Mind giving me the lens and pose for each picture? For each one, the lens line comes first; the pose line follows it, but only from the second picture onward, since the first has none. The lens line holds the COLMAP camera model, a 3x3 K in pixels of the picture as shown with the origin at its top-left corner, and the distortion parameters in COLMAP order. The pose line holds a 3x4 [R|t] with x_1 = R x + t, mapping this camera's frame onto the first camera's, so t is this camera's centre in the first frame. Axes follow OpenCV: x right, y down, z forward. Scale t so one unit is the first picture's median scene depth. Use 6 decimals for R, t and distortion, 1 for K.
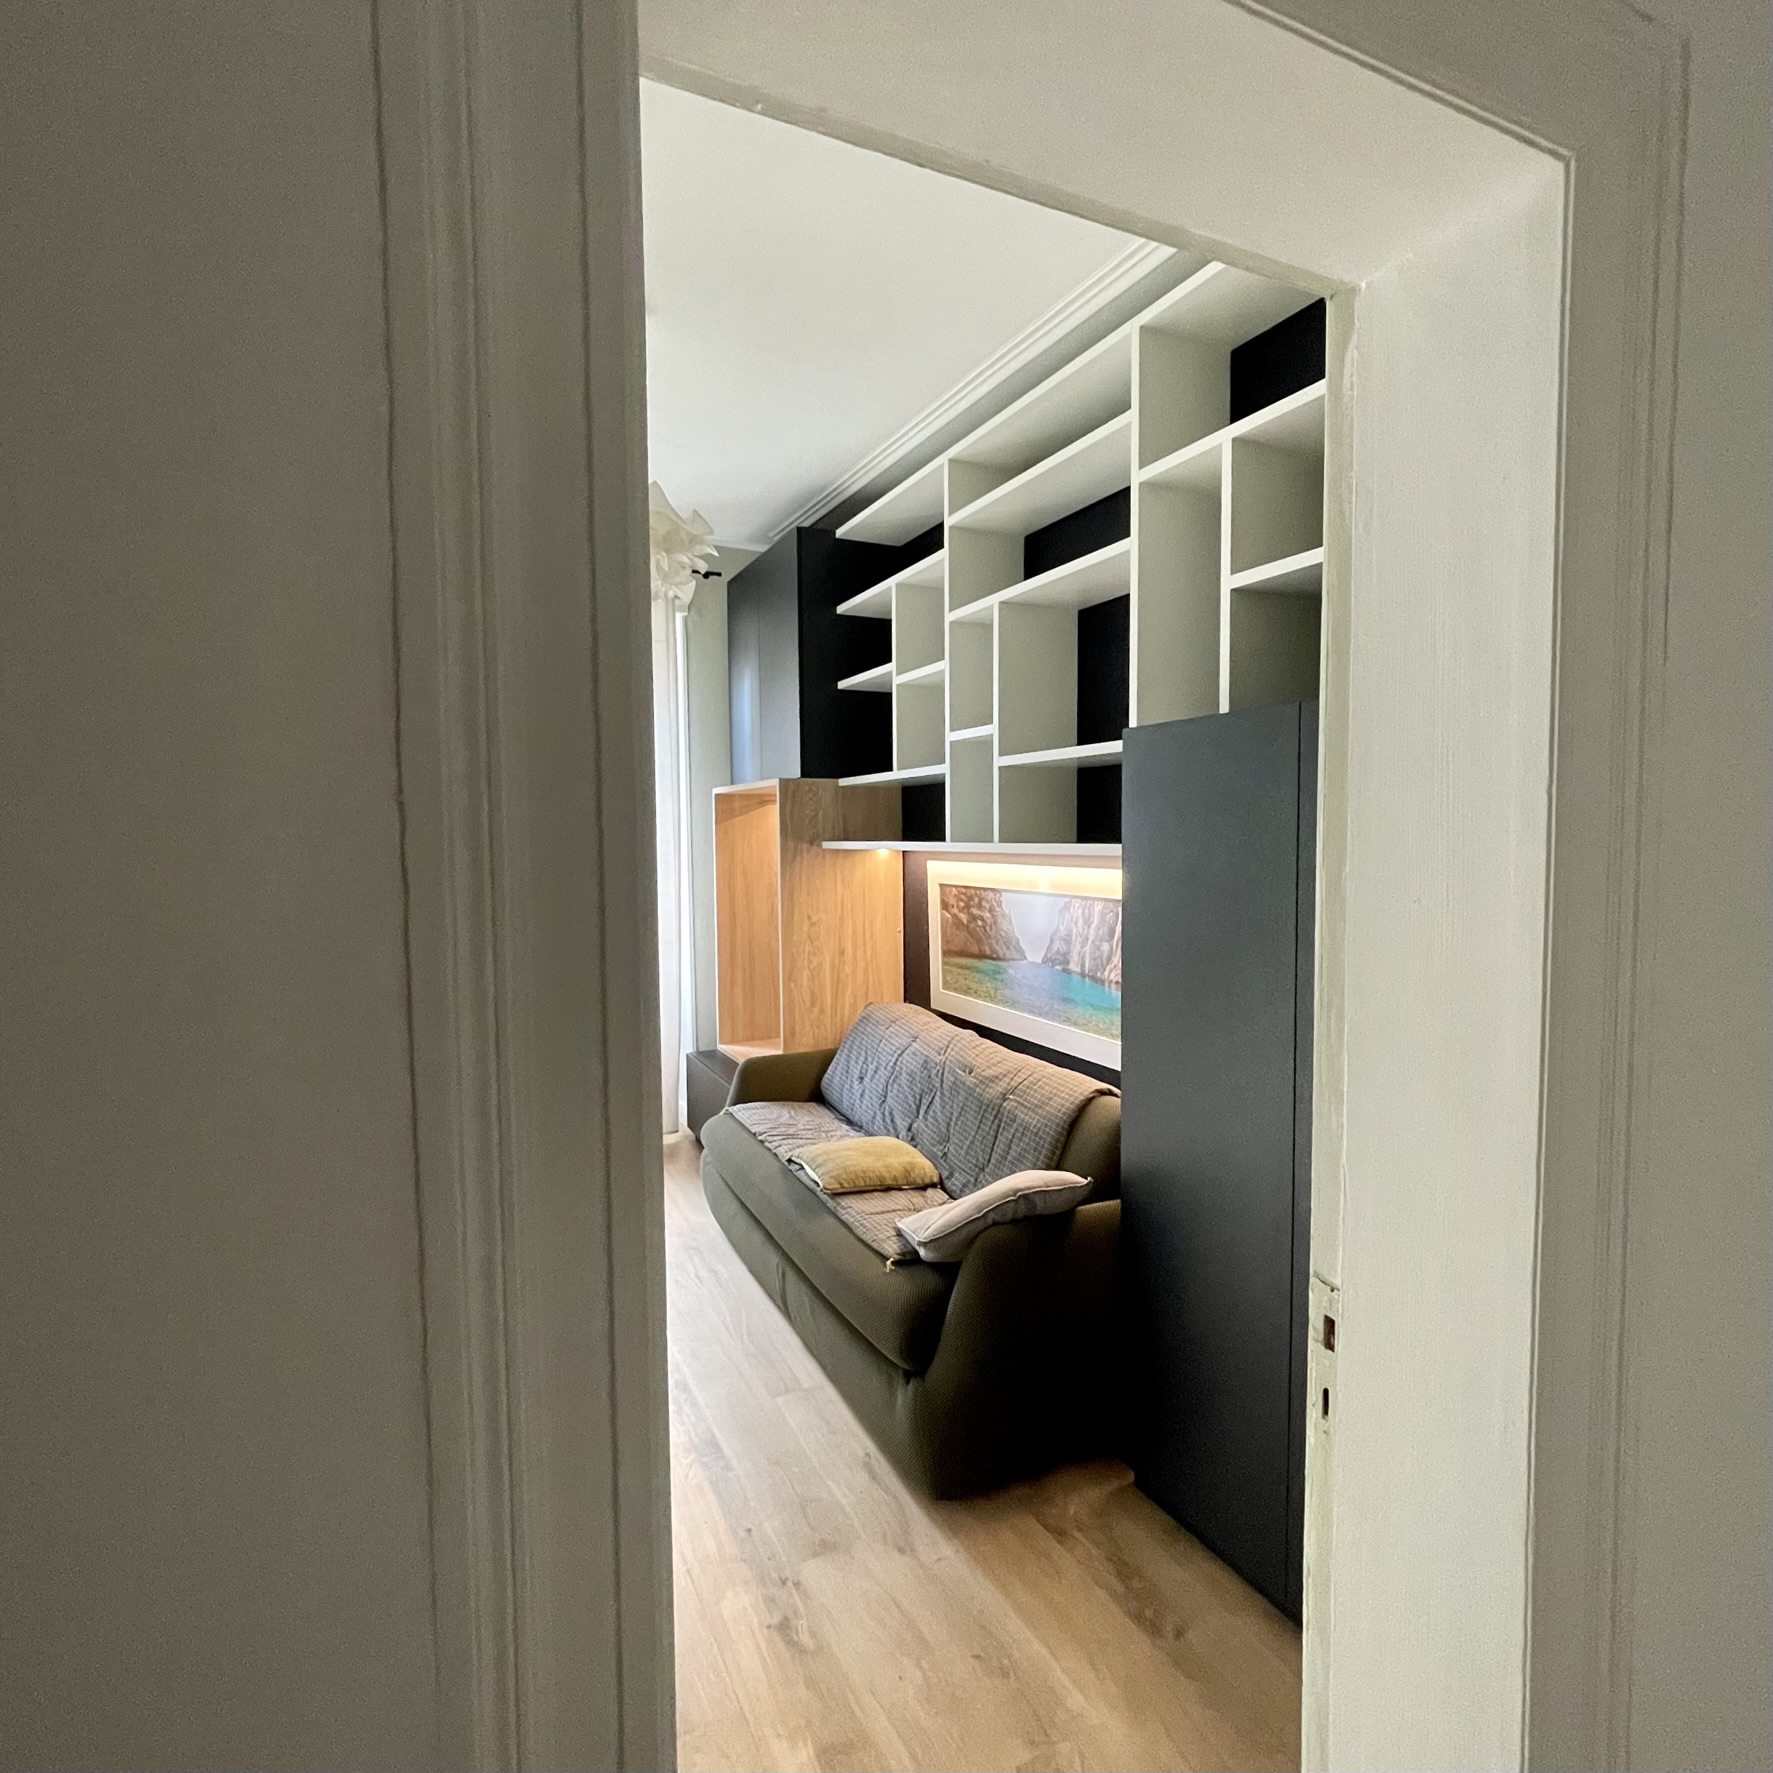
lens RADIAL K [[973.0, 0, 908.5], [0, 973.0, 892.7], [0, 0, 1]] dist [-0.001679, 0.001176]
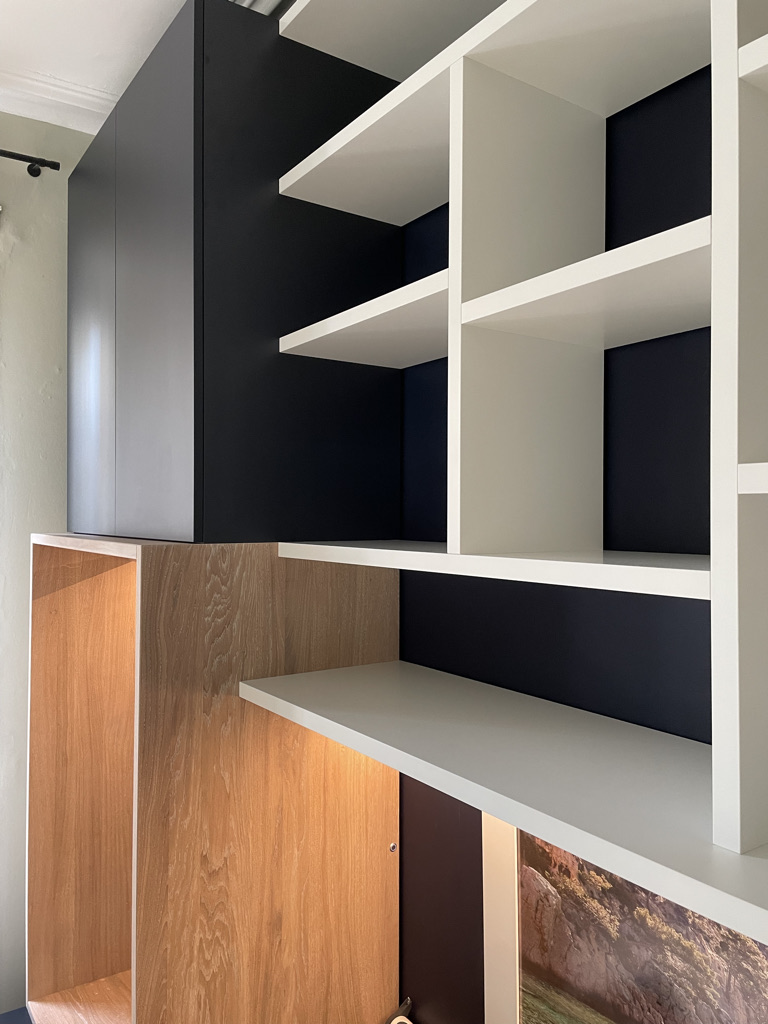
lens RADIAL K [[782.7, 0, 387.5], [0, 782.7, 510.4], [0, 0, 1]] dist [0.058779, -0.060863]
pose [[0.990529, 0.013312, 0.136657, -0.092975], [-0.003718, 0.997524, -0.070225, -0.139333], [-0.137253, 0.069052, 0.988126, 0.812704]]
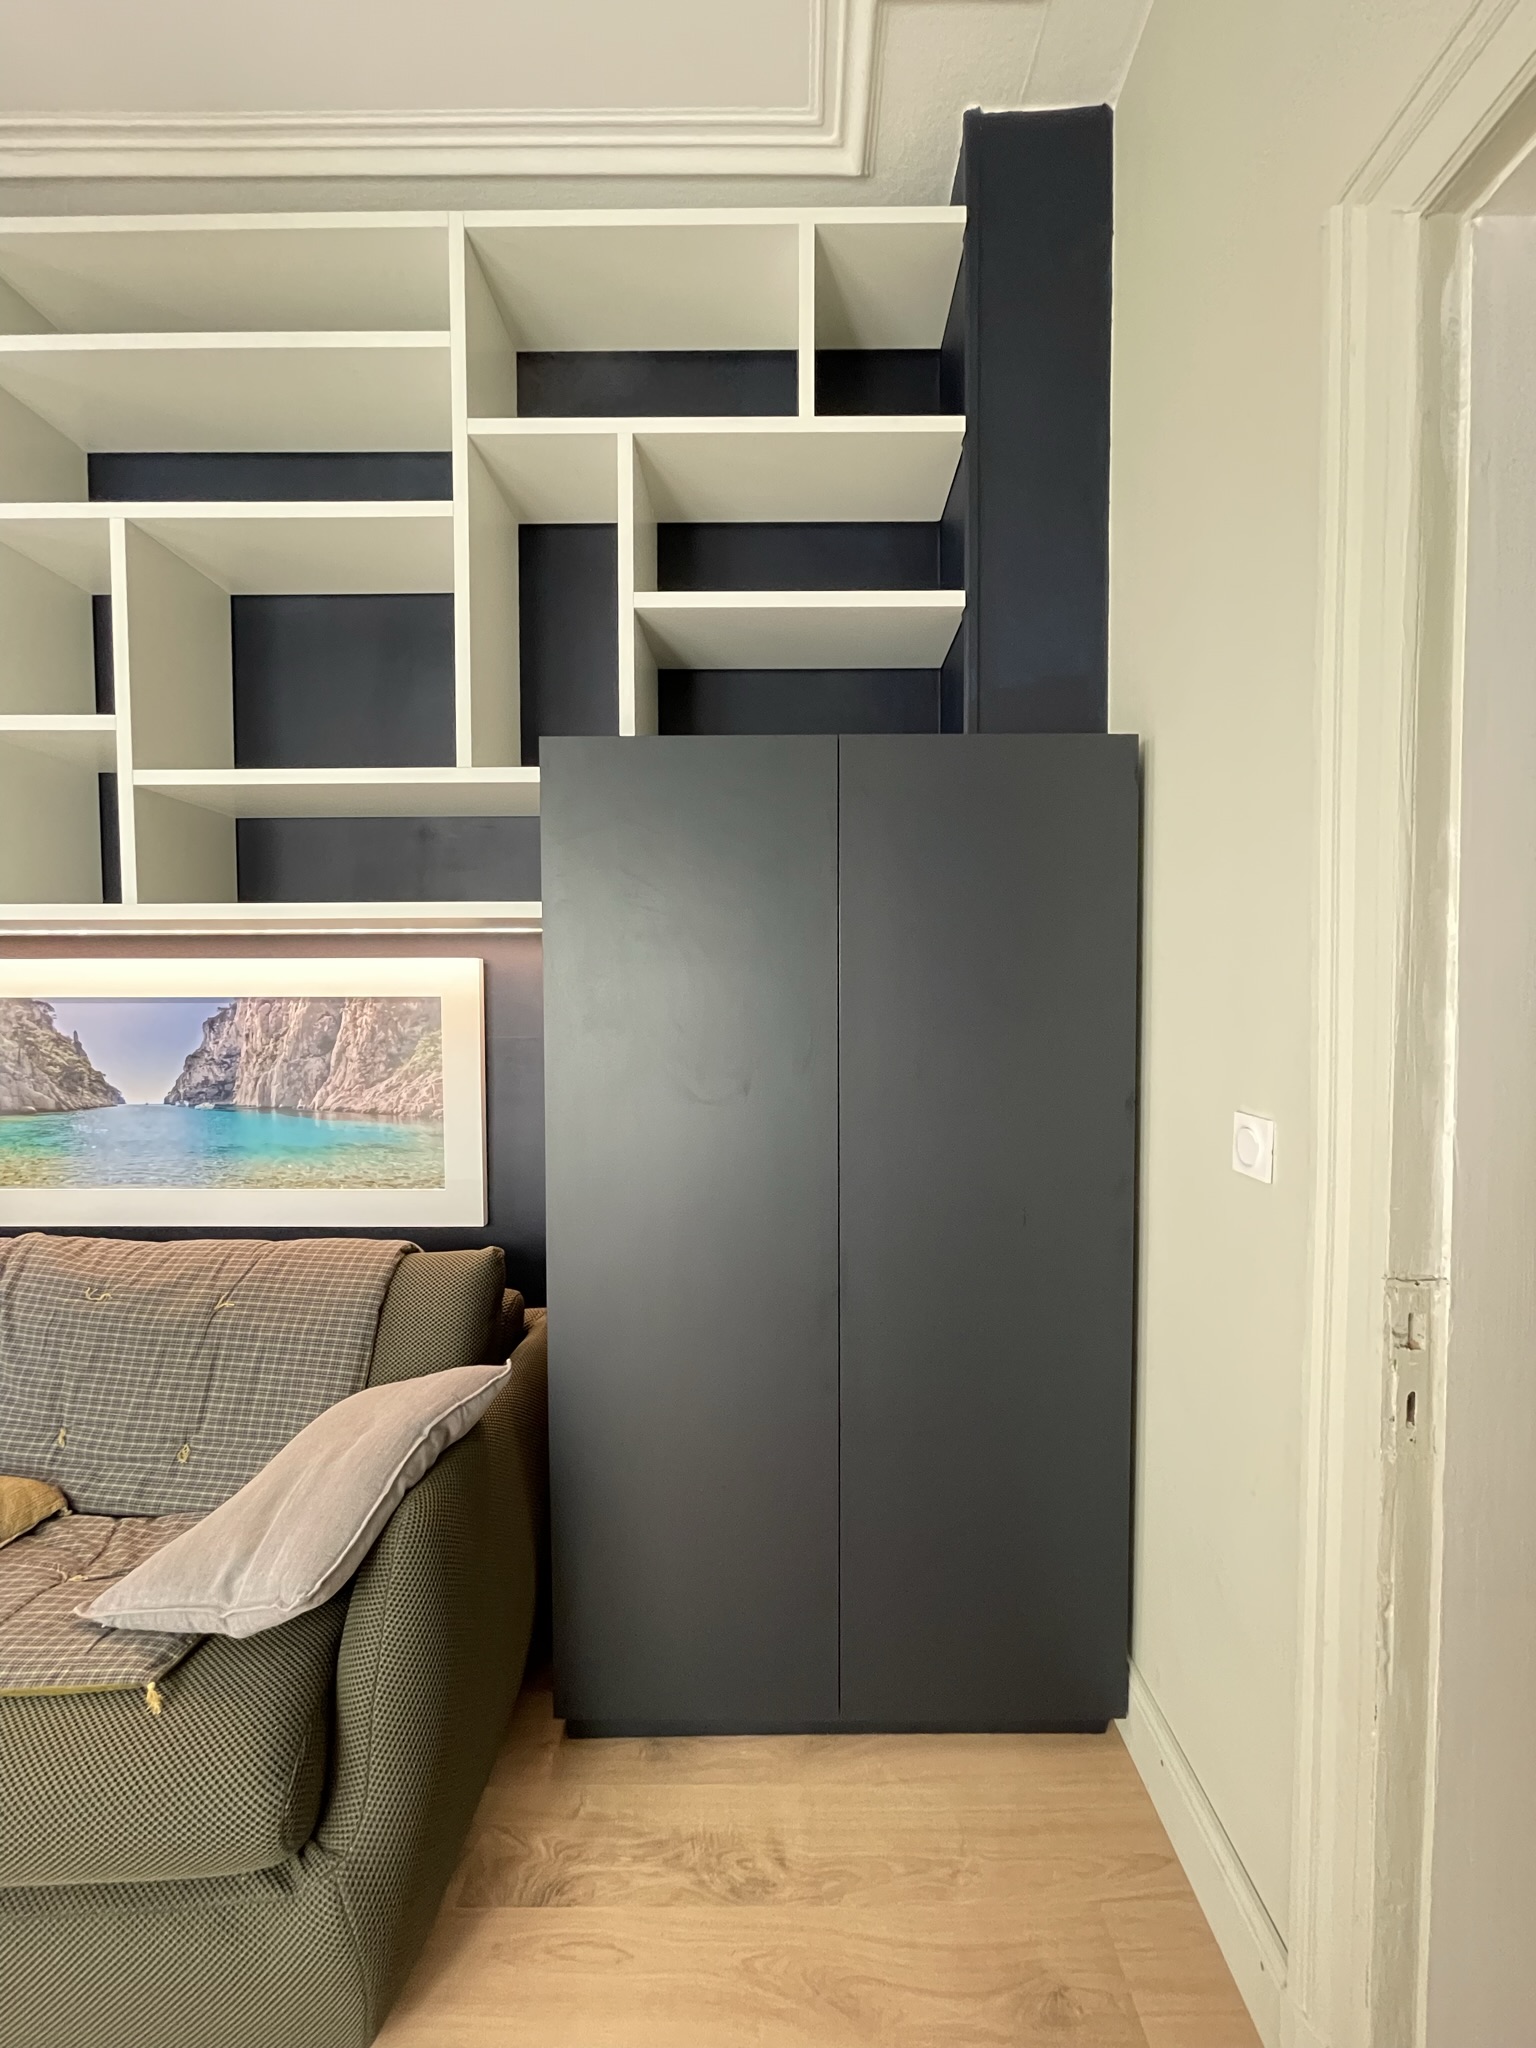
lens RADIAL K [[809.6, 0, 762.8], [0, 809.6, 1030.2], [0, 0, 1]] dist [-0.001047, 0.000752]
pose [[0.457091, -0.026746, 0.889018, -0.176261], [0.051949, 0.998644, 0.003335, 0.043028], [-0.887901, 0.044659, 0.457861, 0.392282]]
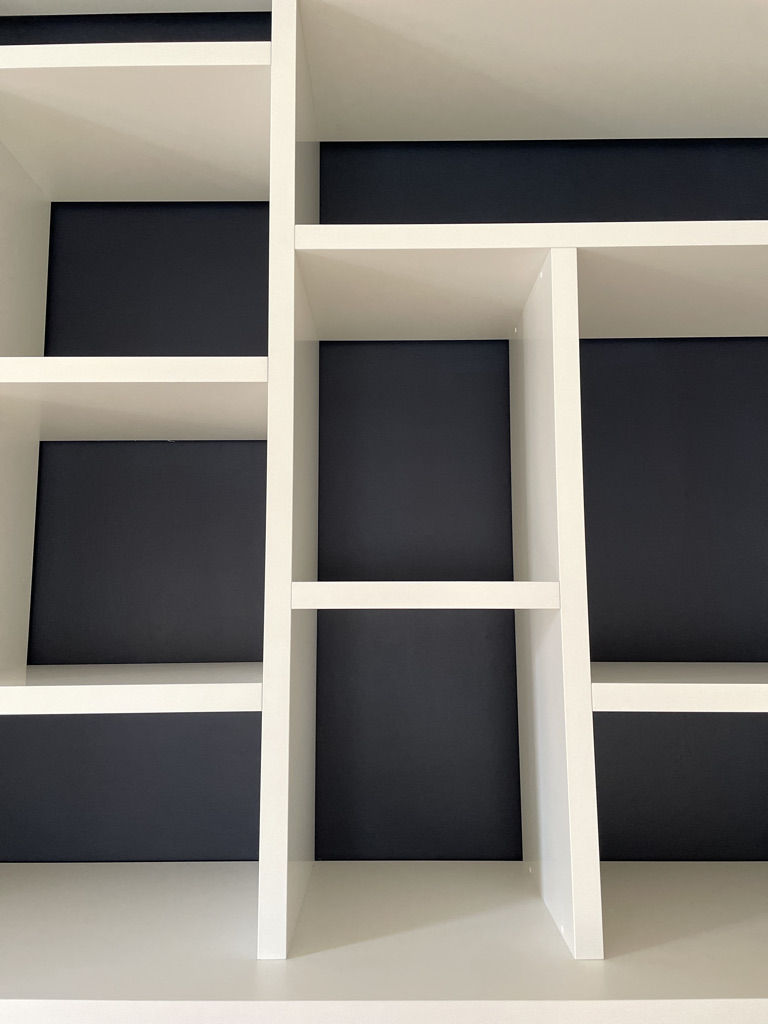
lens RADIAL K [[782.7, 0, 380.4], [0, 782.7, 505.0], [0, 0, 1]] dist [0.058779, -0.060863]
pose [[0.472705, 0.114889, 0.873700, -0.173354], [0.056165, 0.985521, -0.159980, -0.152274], [-0.879429, 0.124694, 0.459408, 0.883140]]
